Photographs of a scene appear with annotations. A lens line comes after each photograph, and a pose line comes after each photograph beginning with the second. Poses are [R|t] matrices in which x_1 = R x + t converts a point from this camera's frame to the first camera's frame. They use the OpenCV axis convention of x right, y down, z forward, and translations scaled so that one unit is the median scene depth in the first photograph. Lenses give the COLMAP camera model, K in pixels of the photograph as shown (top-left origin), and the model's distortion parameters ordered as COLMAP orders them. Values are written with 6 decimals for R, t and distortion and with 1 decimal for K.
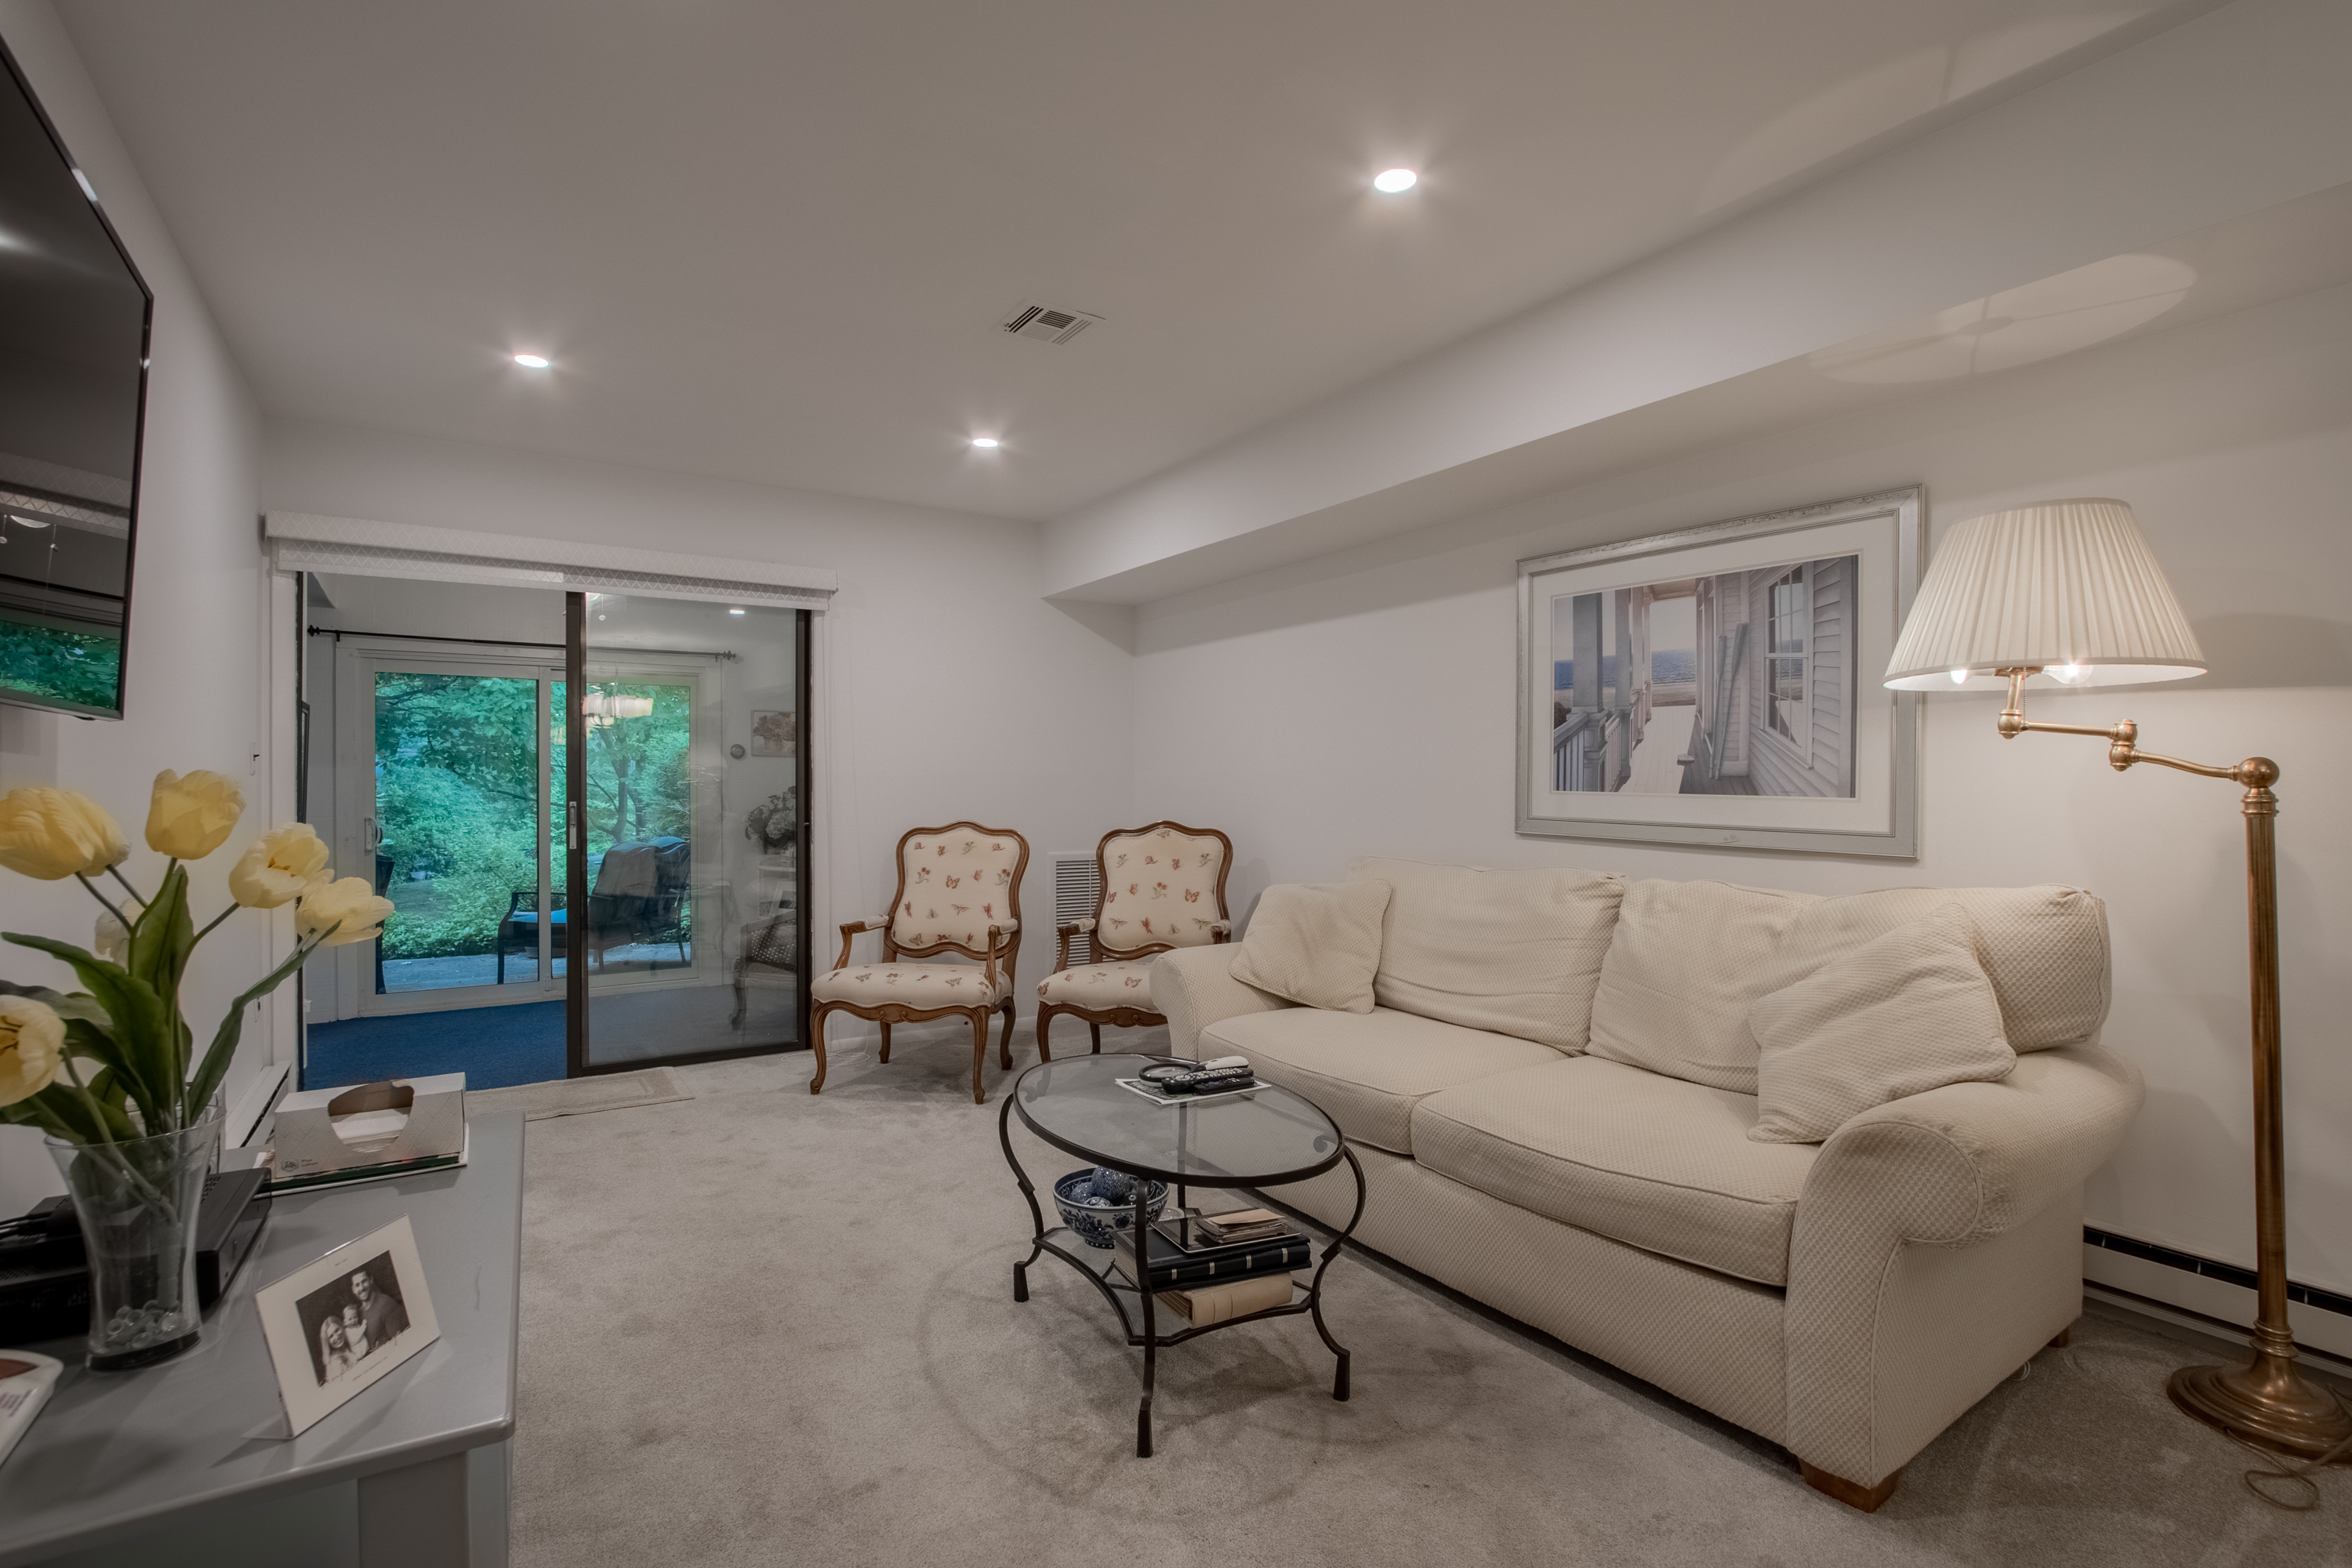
lens RADIAL K [[1094.2, 0, 1167.7], [0, 1094.2, 793.7], [0, 0, 1]] dist [-0.013755, 0.003241]
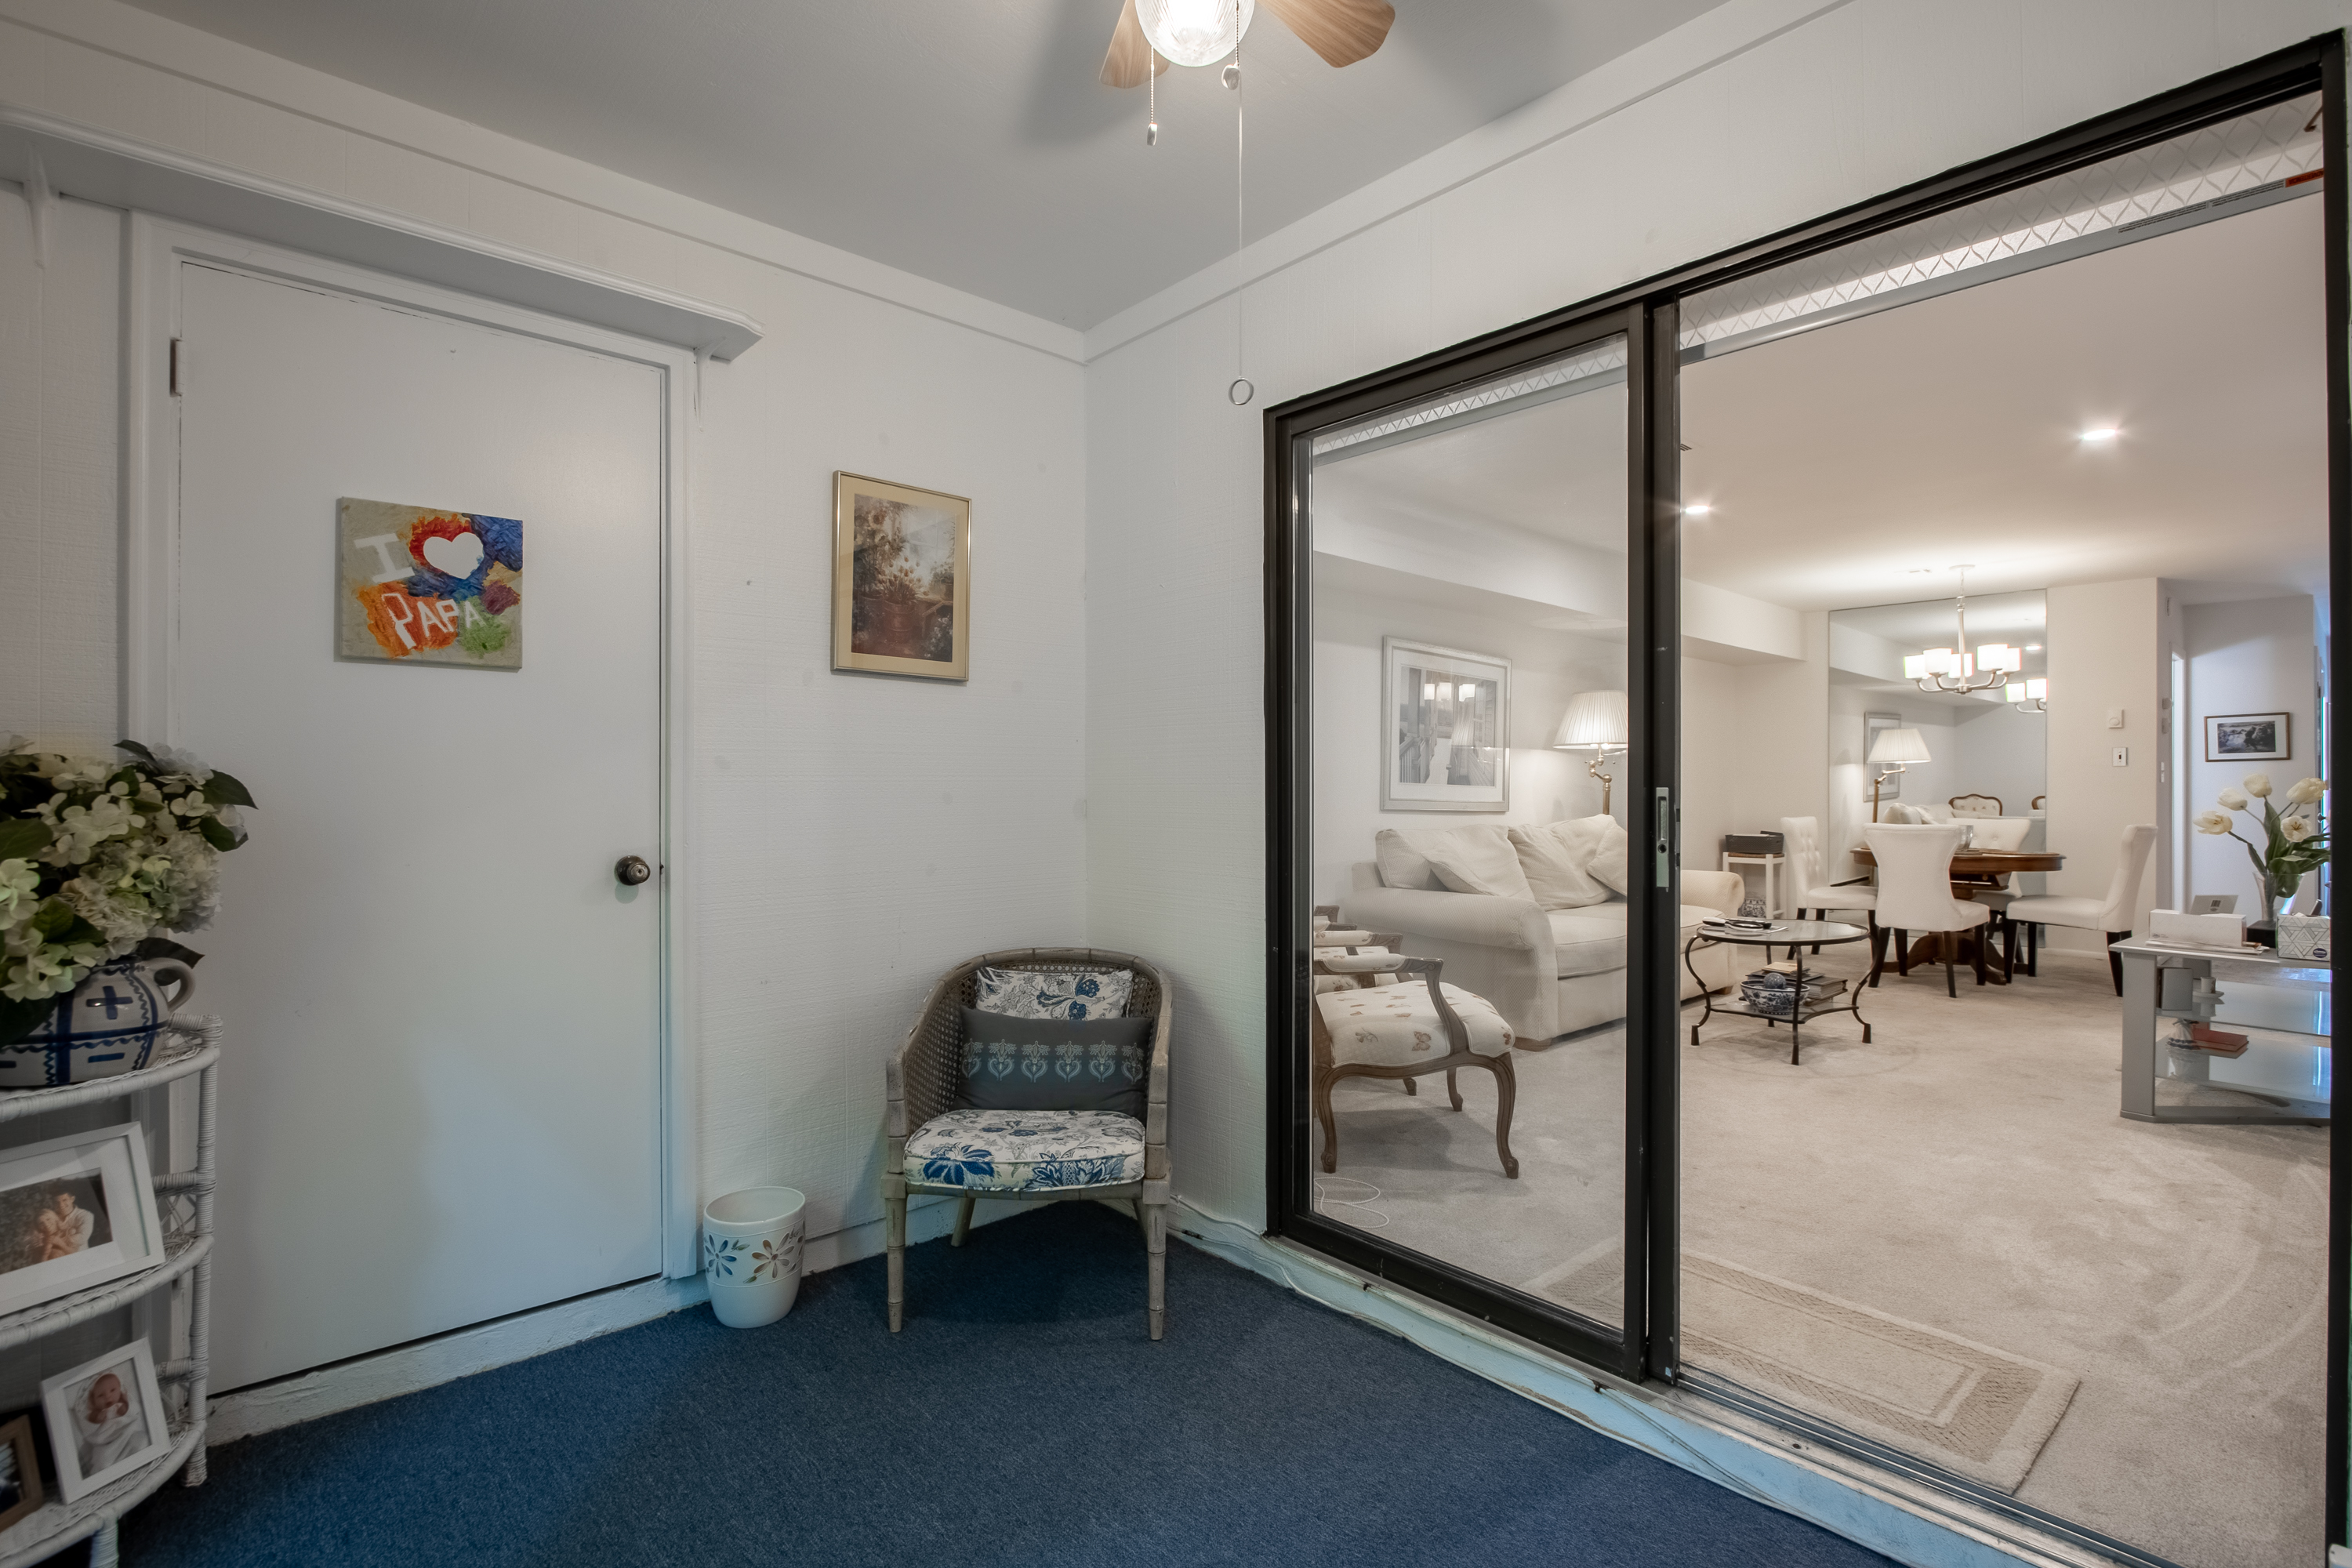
lens RADIAL K [[1094.2, 0, 1168.3], [0, 1094.2, 786.0], [0, 0, 1]] dist [-0.013755, 0.003241]
pose [[-0.128639, 0.001461, 0.991690, -1.248718], [-0.001063, 0.999998, -0.001611, 0.005592], [-0.991691, -0.001261, -0.128638, 1.577580]]
